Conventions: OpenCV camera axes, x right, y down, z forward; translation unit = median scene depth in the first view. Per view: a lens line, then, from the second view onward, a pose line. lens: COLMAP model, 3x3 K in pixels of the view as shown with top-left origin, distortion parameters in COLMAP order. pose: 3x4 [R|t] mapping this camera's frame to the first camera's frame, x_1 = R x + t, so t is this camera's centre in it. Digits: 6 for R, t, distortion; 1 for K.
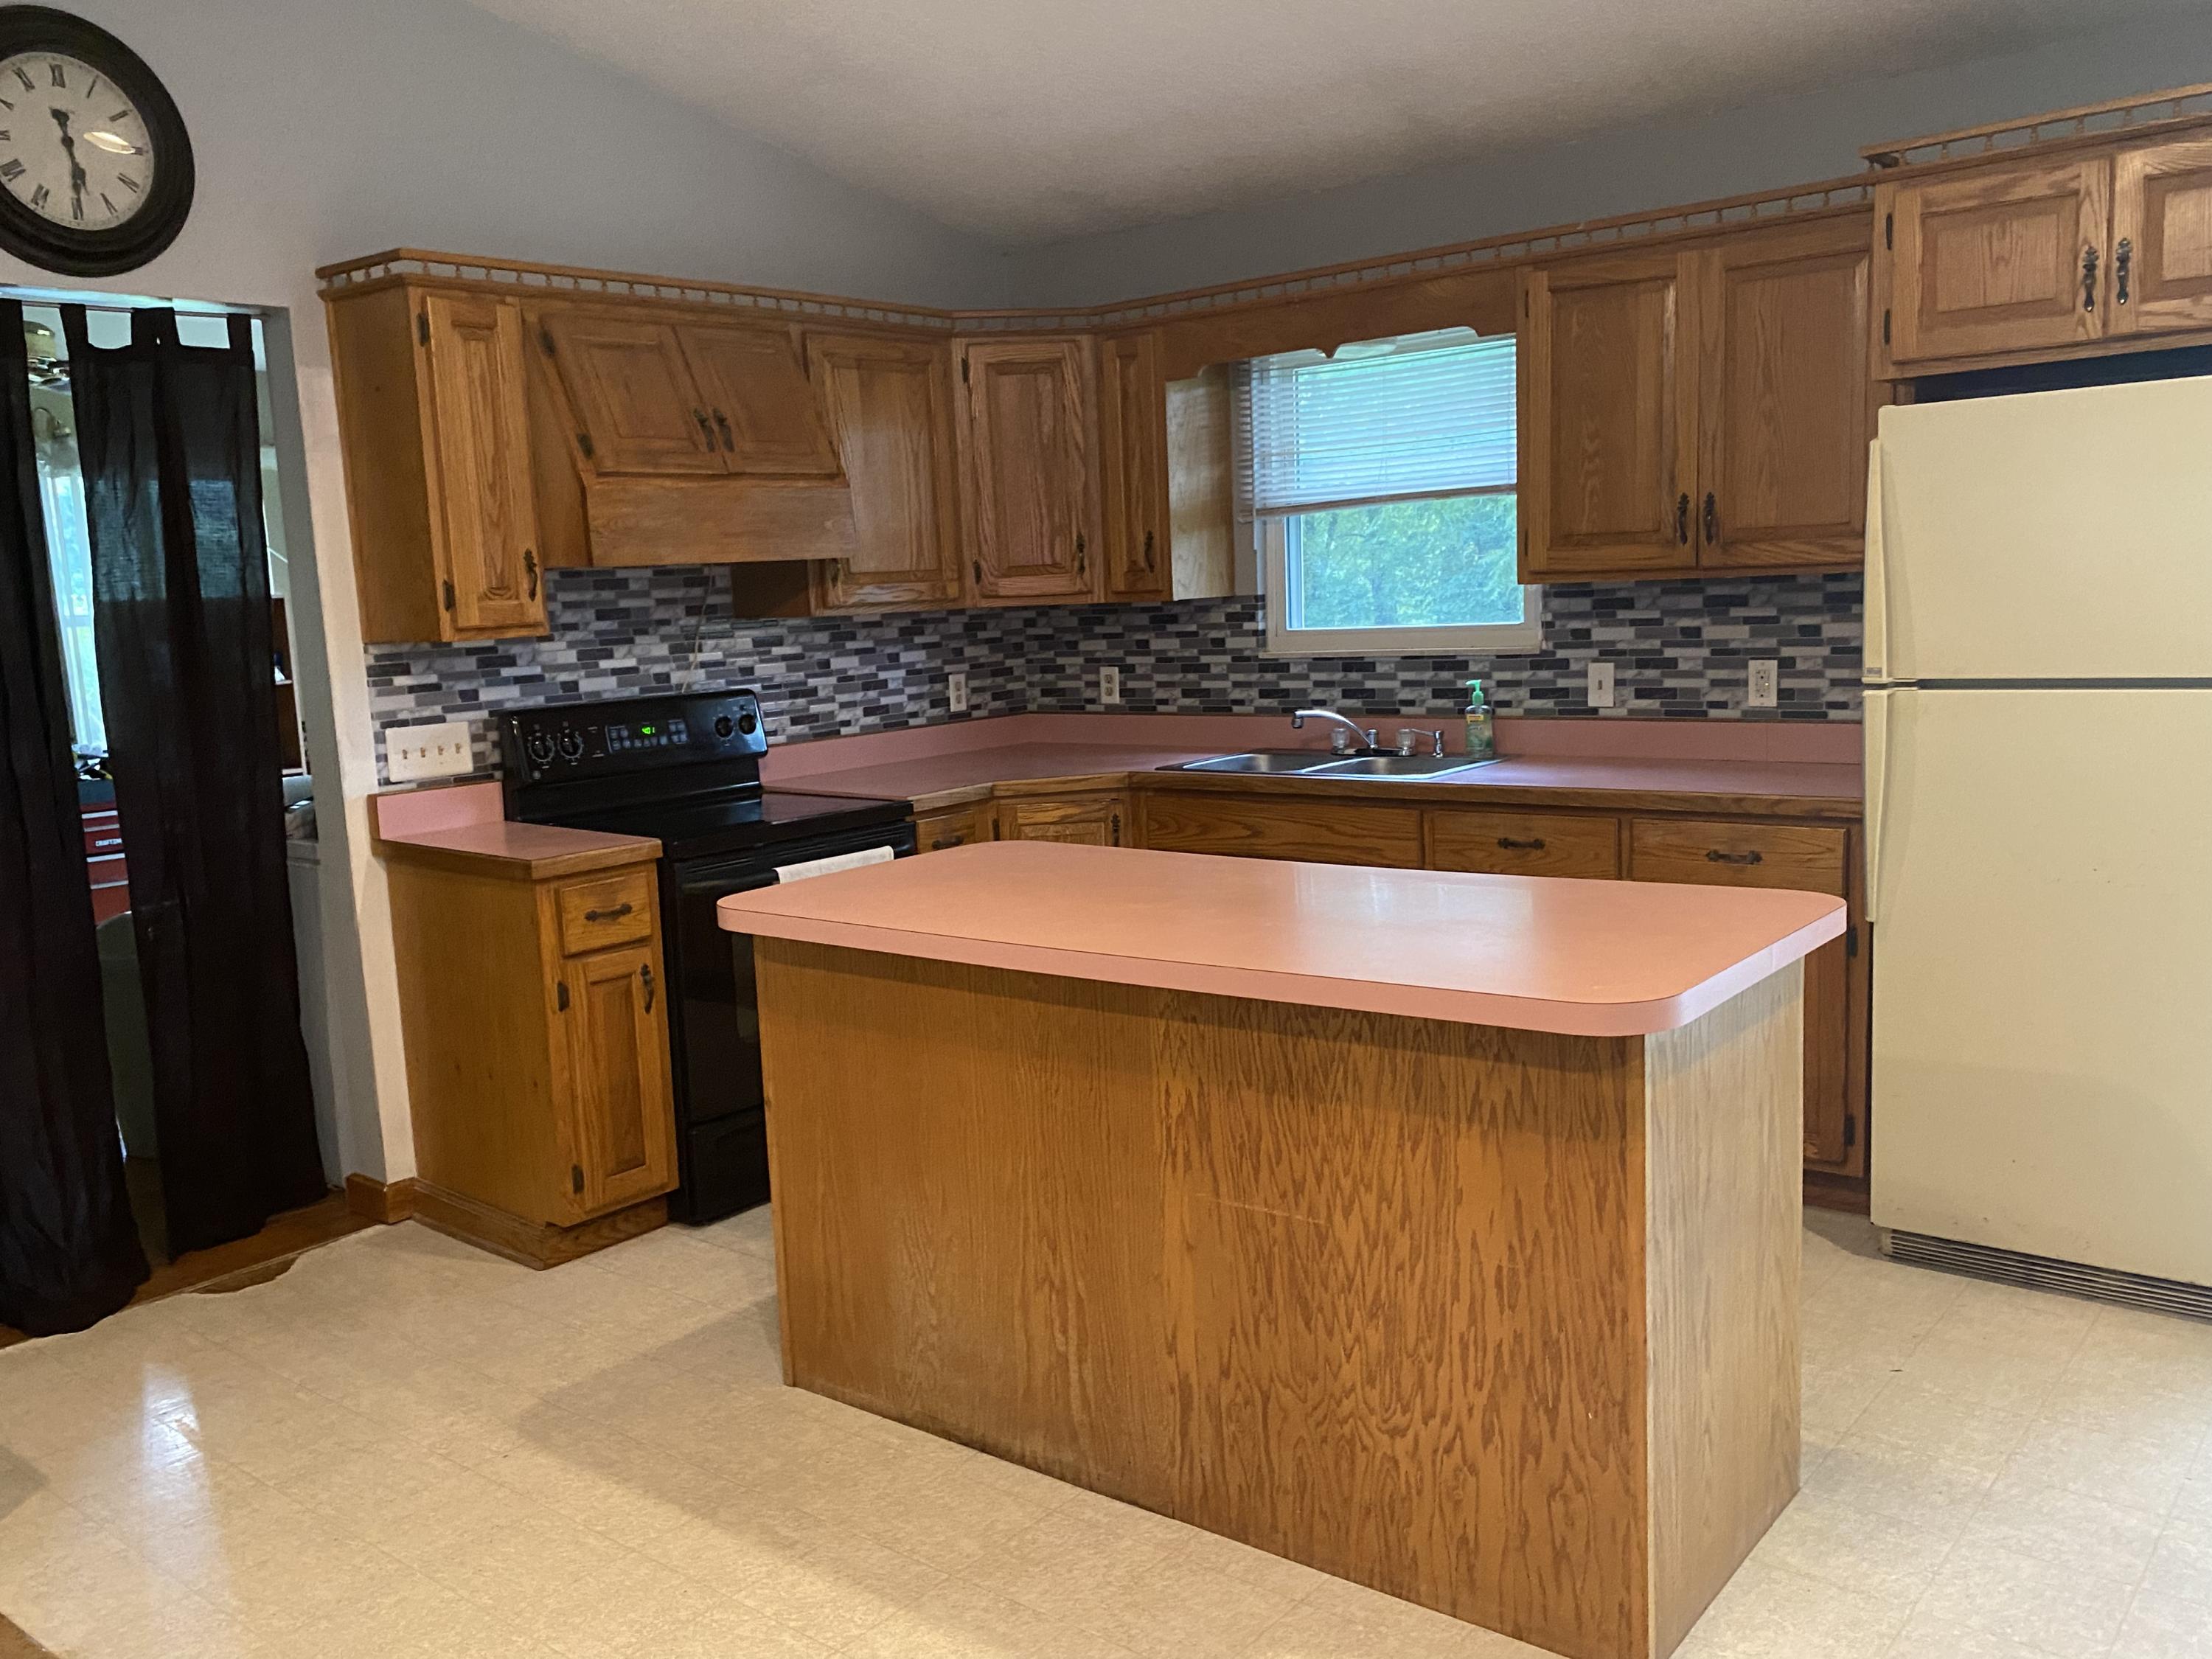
lens RADIAL K [[1796.8, 0, 1103.7], [0, 1796.8, 851.2], [0, 0, 1]] dist [0.081093, -0.139246]
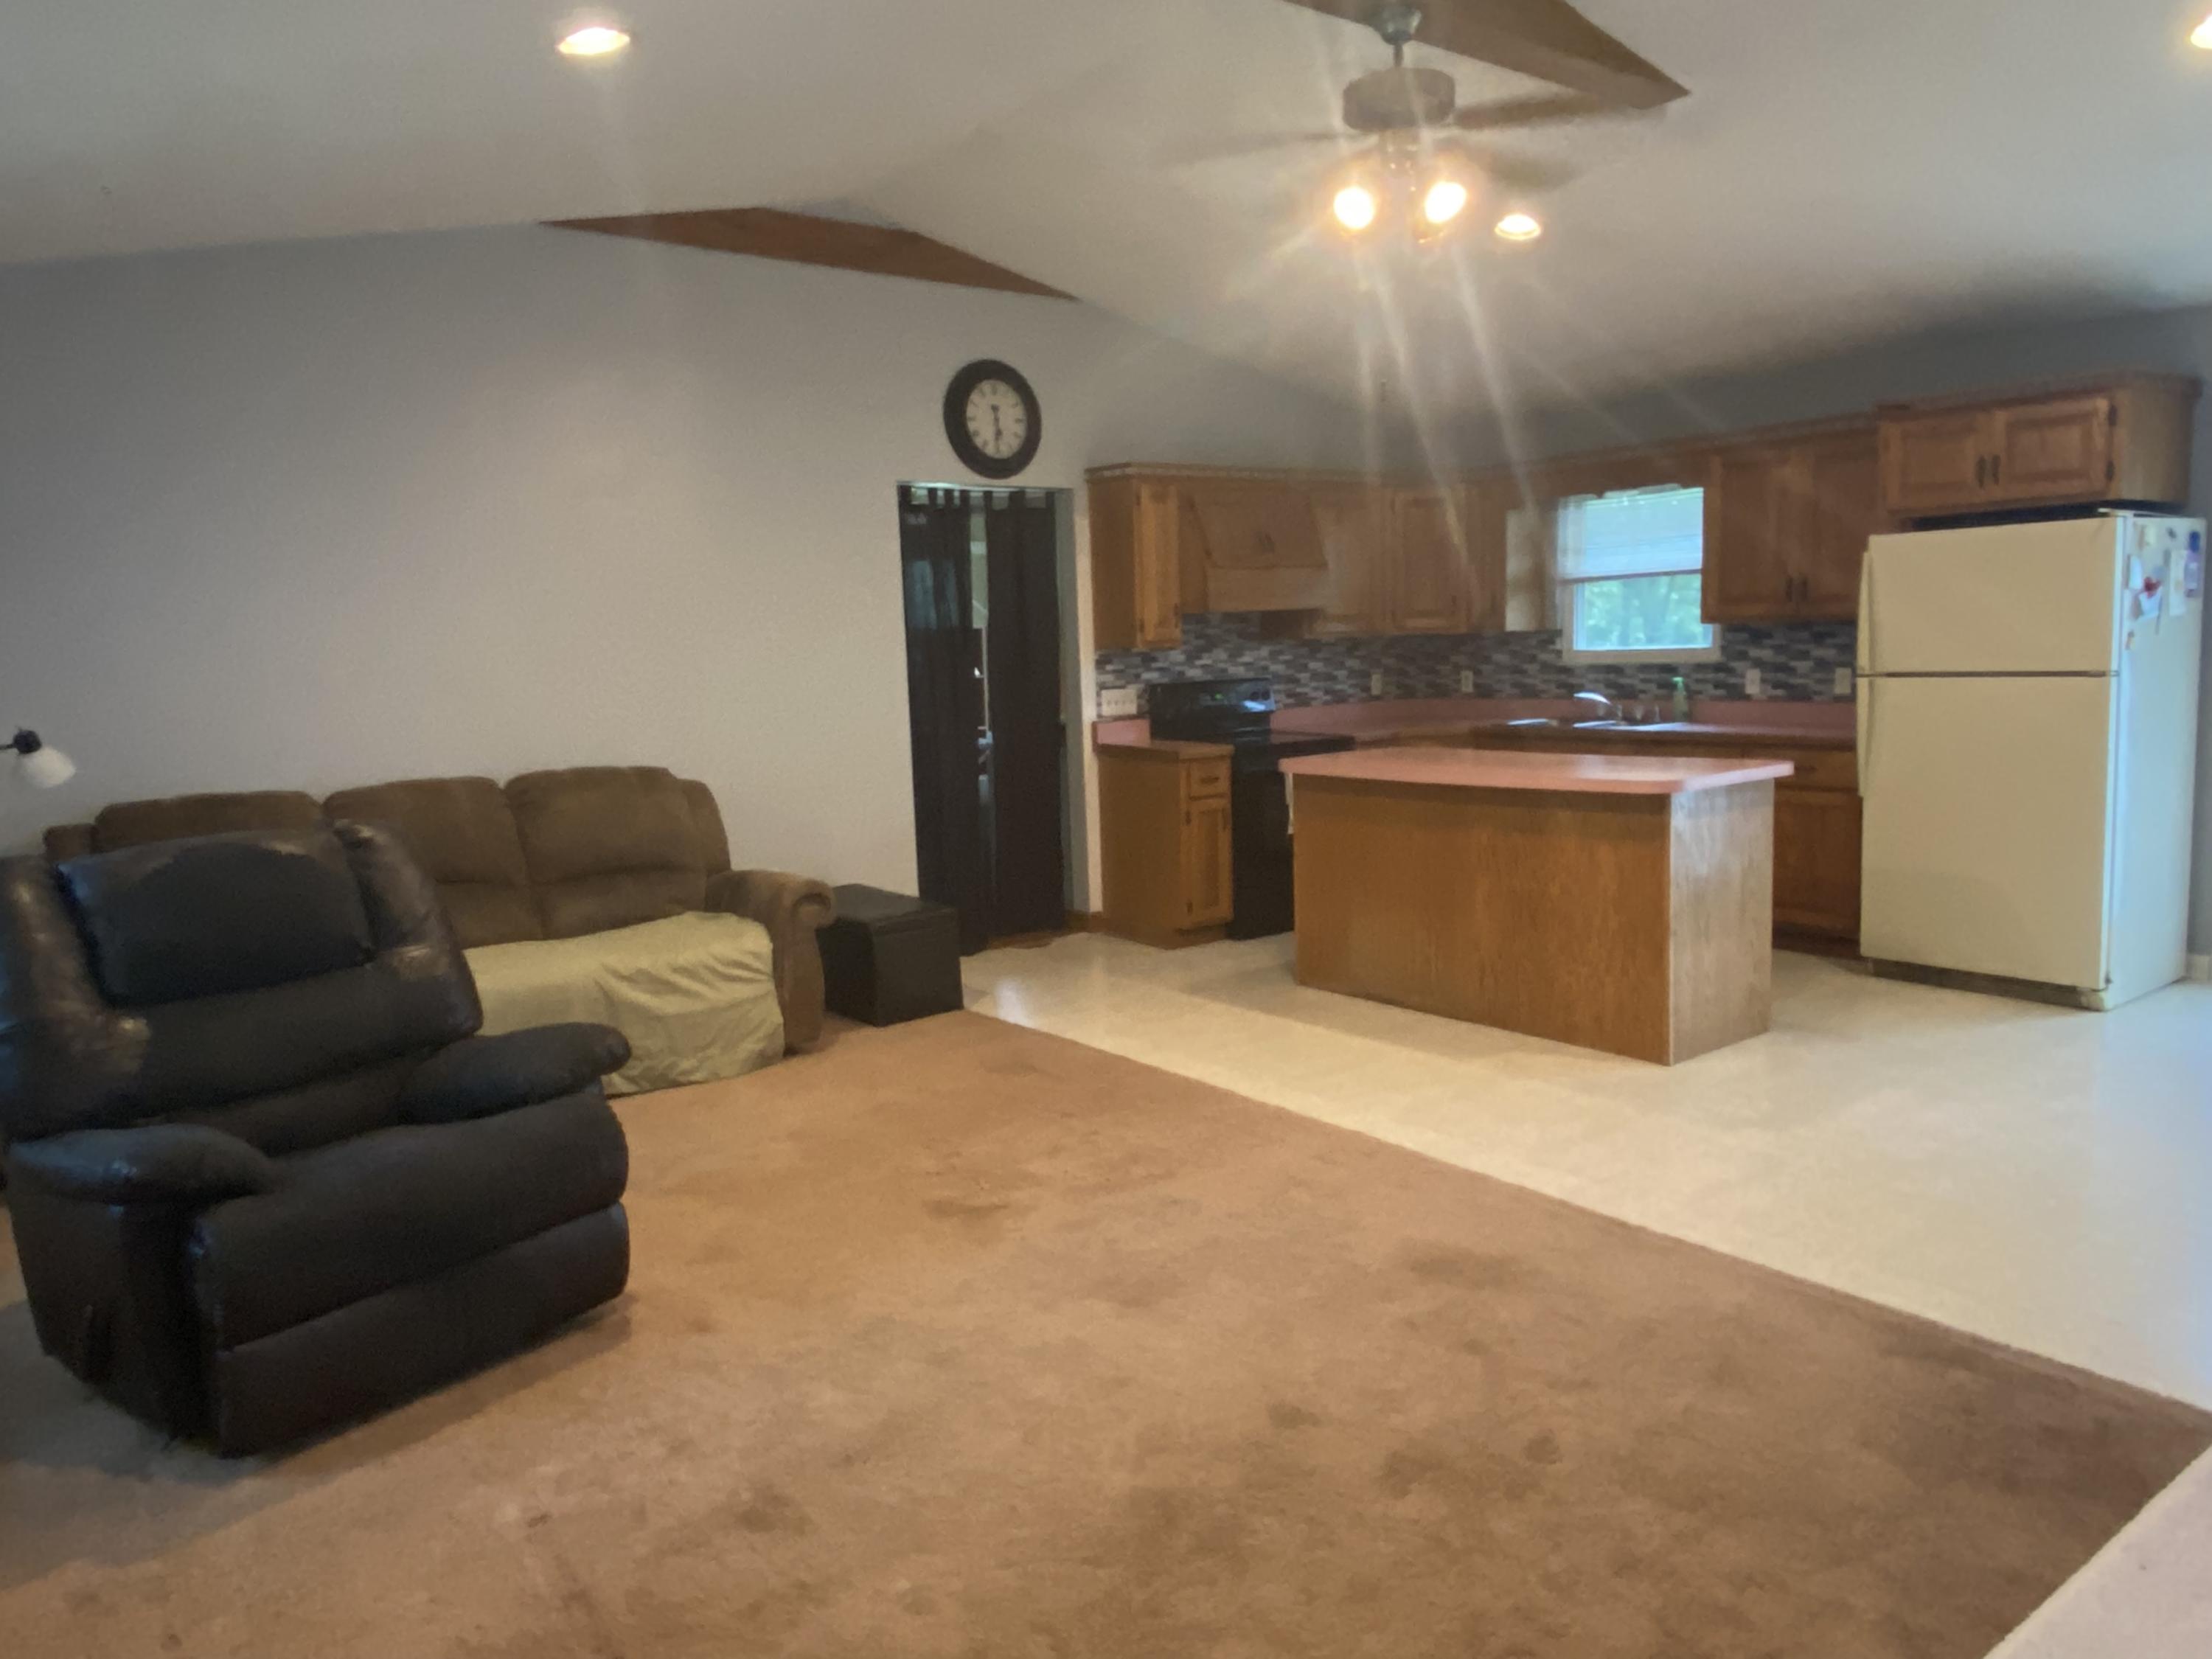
lens RADIAL K [[1501.4, 0, 1106.0], [0, 1501.4, 829.5], [0, 0, 1]] dist [0.082186, -0.110276]
pose [[0.972124, 0.042668, -0.230554, 0.008562], [-0.045491, 0.998941, -0.006943, 0.095212], [0.230014, 0.017237, 0.973035, -0.611904]]
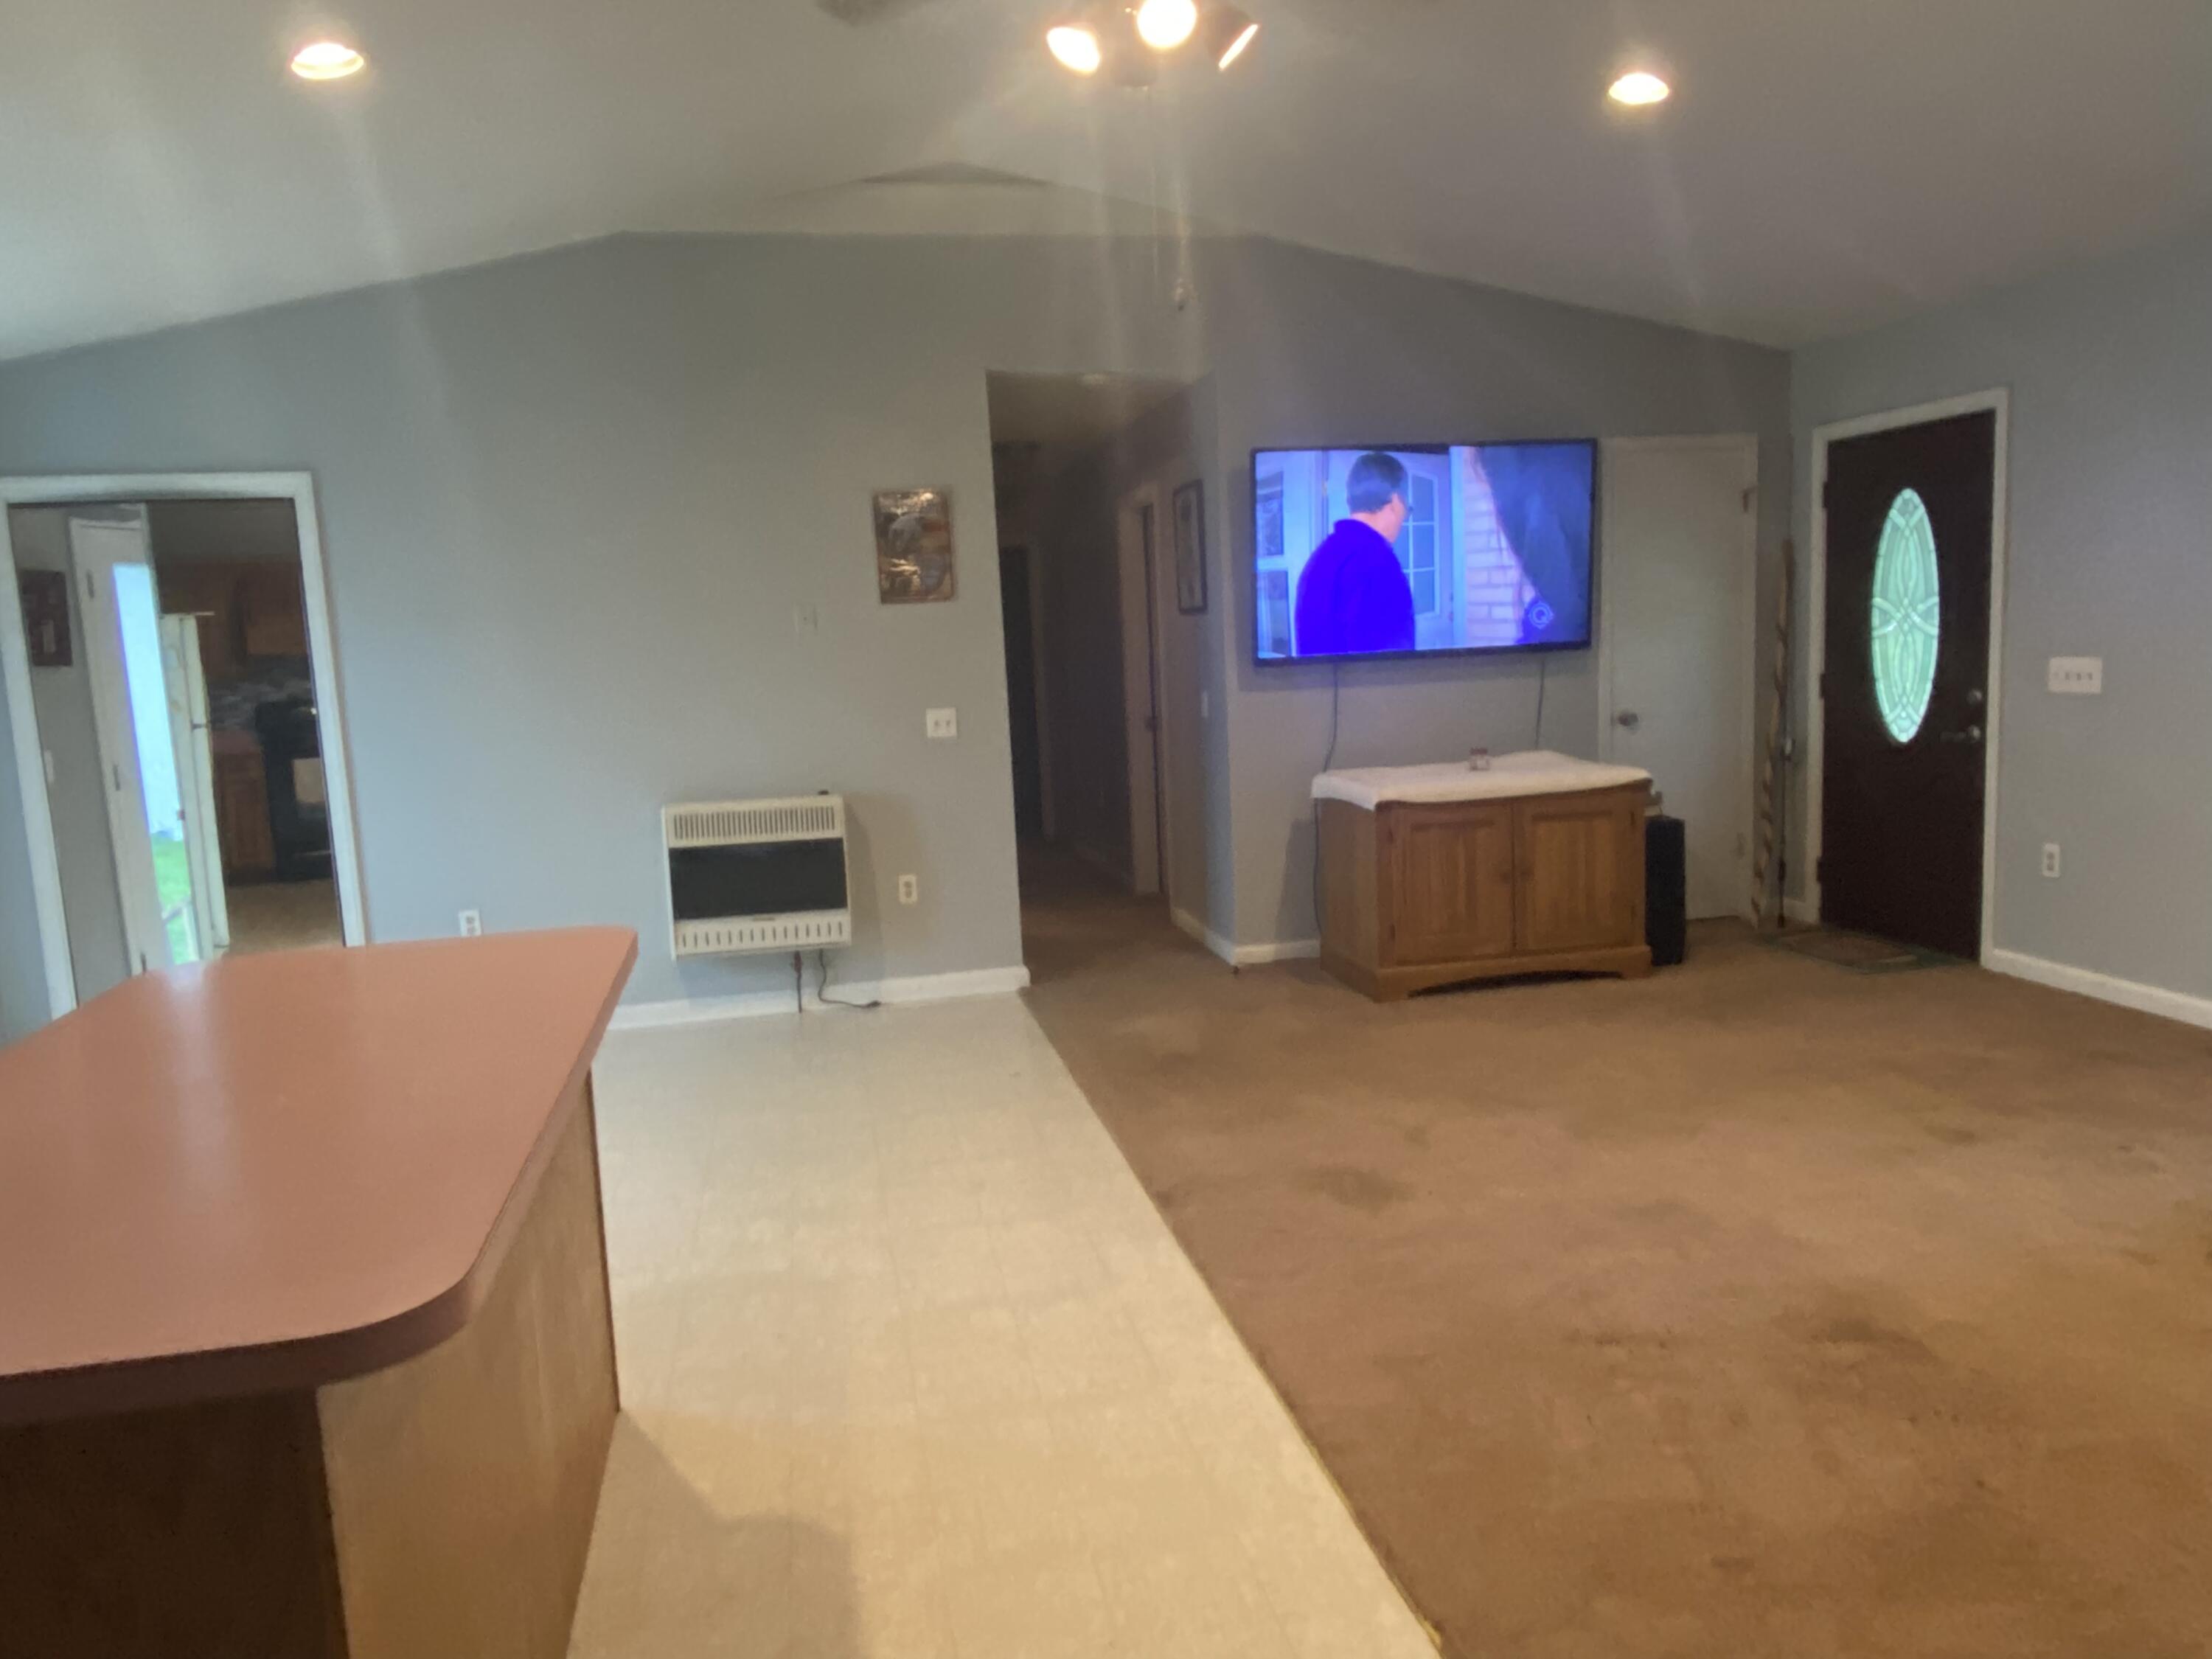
lens RADIAL K [[1501.4, 0, 1106.0], [0, 1501.4, 829.5], [0, 0, 1]] dist [0.082186, -0.110276]
pose [[-0.774742, 0.007258, 0.632236, -0.408653], [0.177746, 0.962109, 0.206765, -0.095319], [-0.606779, 0.272567, -0.746677, 0.792052]]
